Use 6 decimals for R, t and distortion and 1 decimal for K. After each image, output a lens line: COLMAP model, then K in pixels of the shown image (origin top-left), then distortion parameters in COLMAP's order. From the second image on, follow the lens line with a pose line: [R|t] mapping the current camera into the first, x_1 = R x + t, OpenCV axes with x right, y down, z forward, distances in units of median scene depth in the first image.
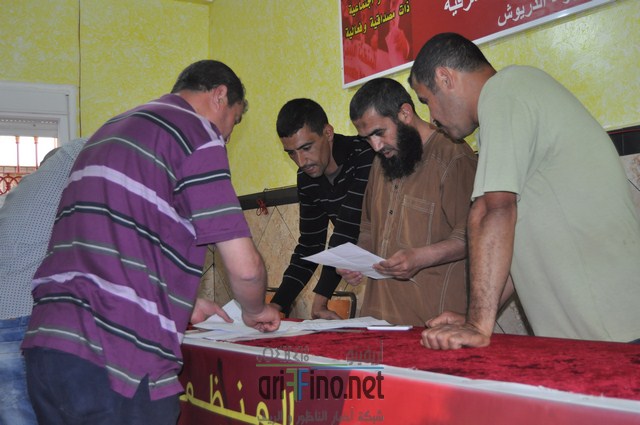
lens RADIAL K [[832.2, 0, 320.0], [0, 832.2, 211.1], [0, 0, 1]] dist [-0.048808, 0.000000]
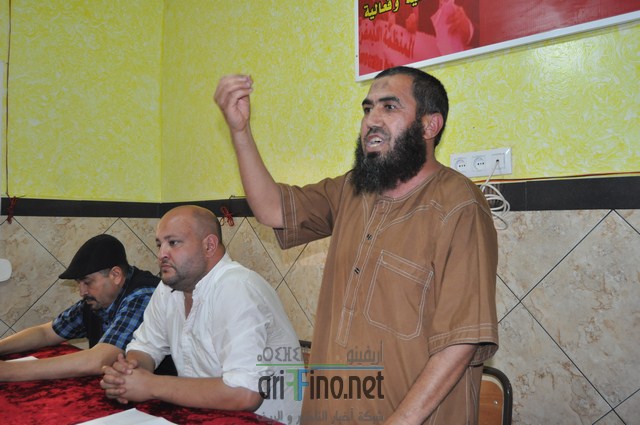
lens RADIAL K [[581.4, 0, 319.2], [0, 581.4, 213.1], [0, 0, 1]] dist [-0.066427, 0.000000]
pose [[0.978209, 0.036412, 0.204406, -0.117213], [-0.042663, 0.998745, 0.026254, -0.033775], [-0.203194, -0.034402, 0.978534, 0.458169]]
